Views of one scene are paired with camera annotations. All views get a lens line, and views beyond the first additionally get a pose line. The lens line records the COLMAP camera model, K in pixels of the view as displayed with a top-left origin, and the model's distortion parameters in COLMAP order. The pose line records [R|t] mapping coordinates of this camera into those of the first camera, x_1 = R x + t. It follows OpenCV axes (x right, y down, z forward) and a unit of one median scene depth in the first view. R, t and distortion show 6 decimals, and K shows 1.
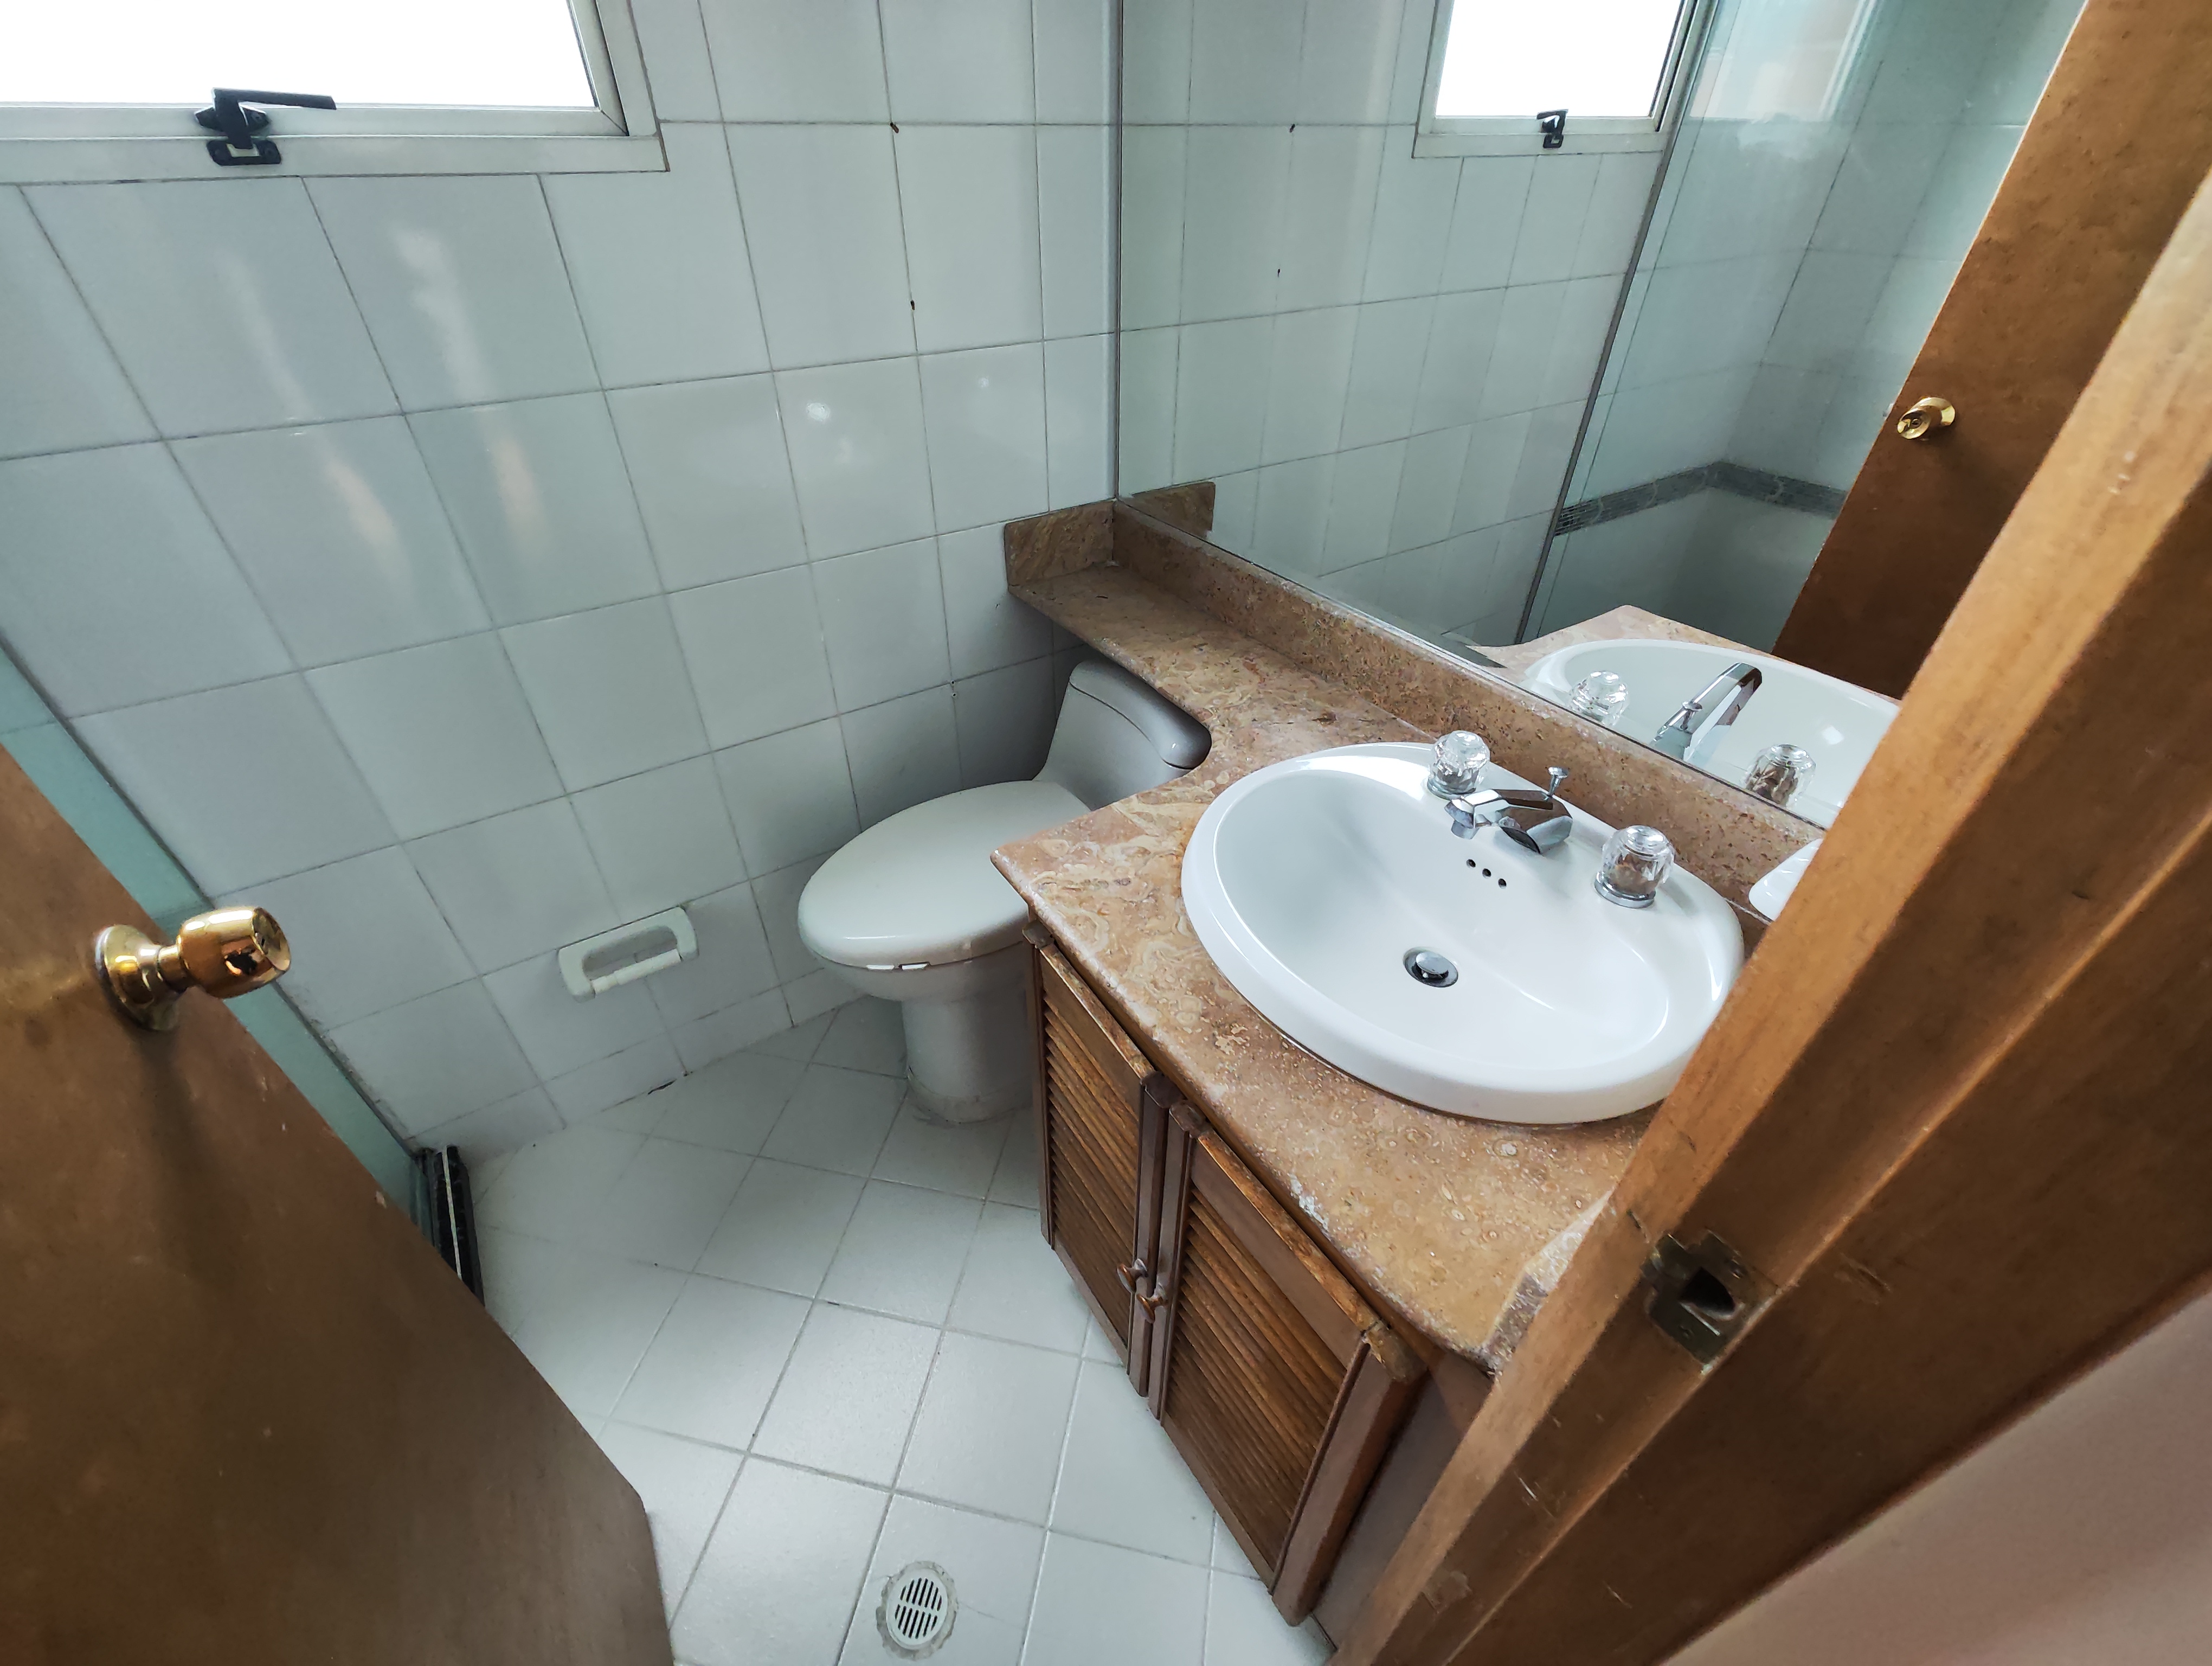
lens RADIAL K [[915.7, 0, 1106.0], [0, 915.7, 833.0], [0, 0, 1]] dist [-0.011330, -0.000029]
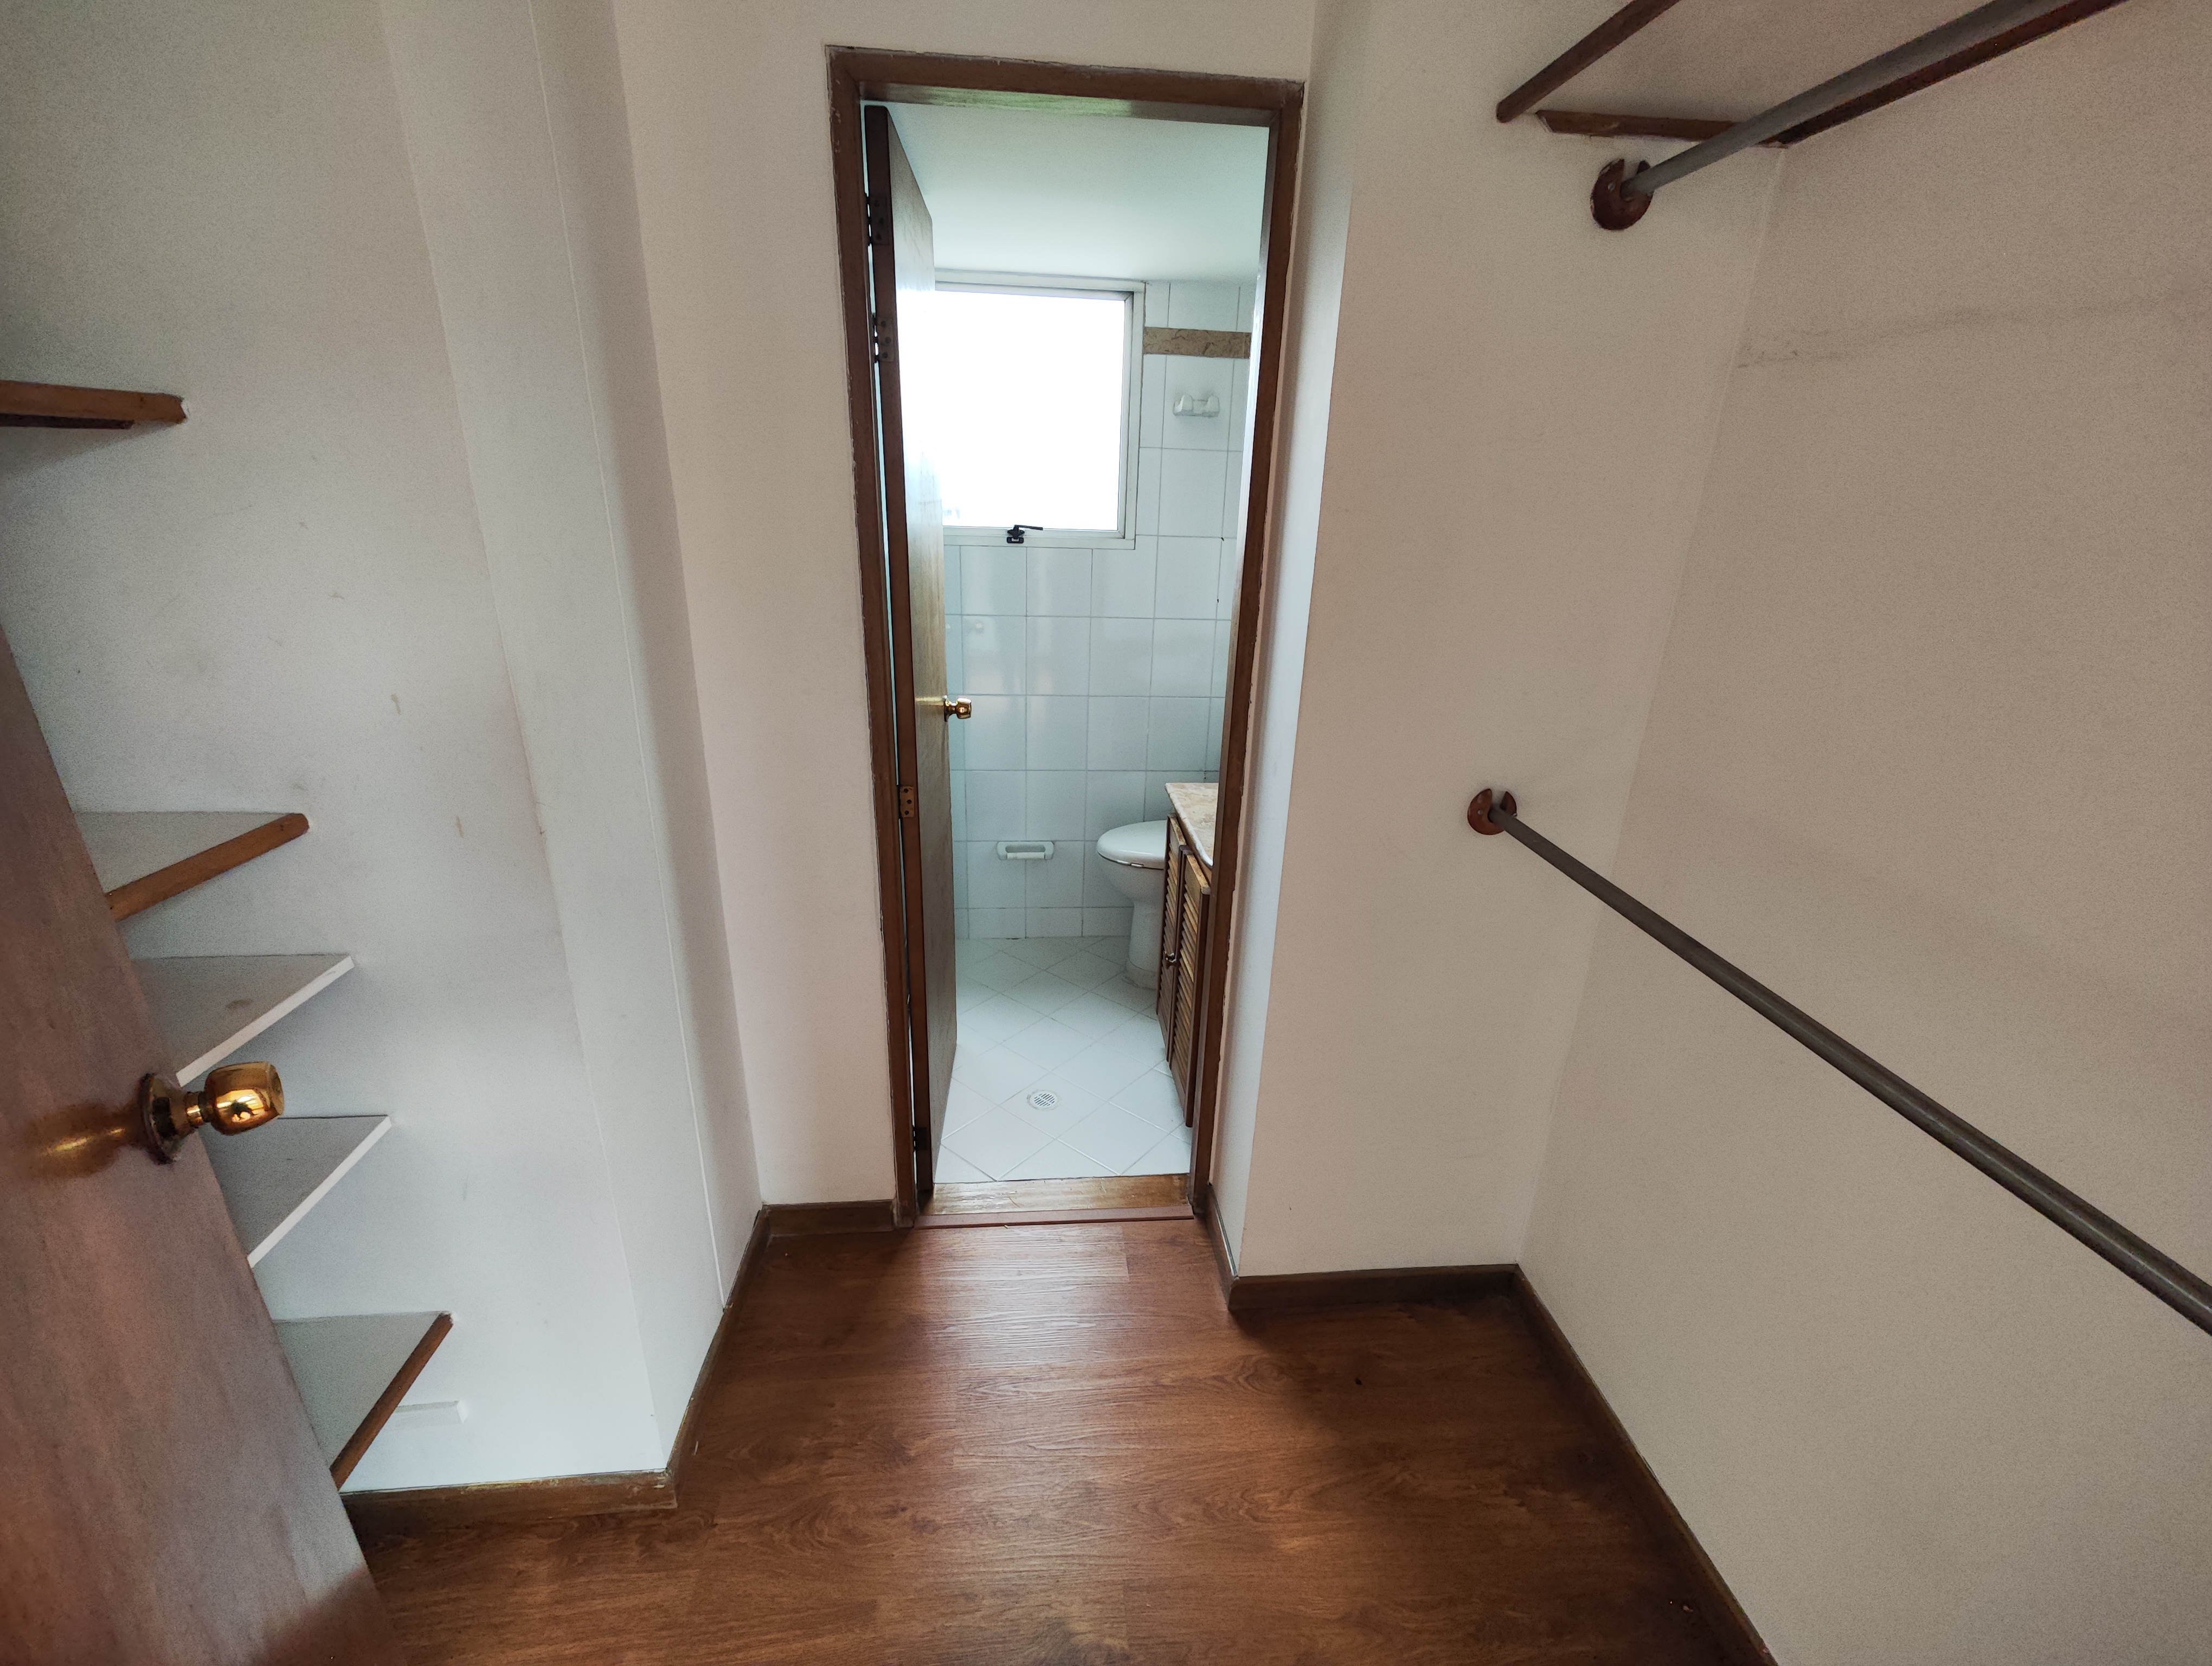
lens RADIAL K [[915.7, 0, 1106.0], [0, 915.7, 833.0], [0, 0, 1]] dist [-0.011330, -0.000029]
pose [[0.881588, 0.186718, -0.433520, 0.862616], [-0.309084, 0.922500, -0.231217, 0.787738], [0.356749, 0.337832, 0.870976, -1.244746]]
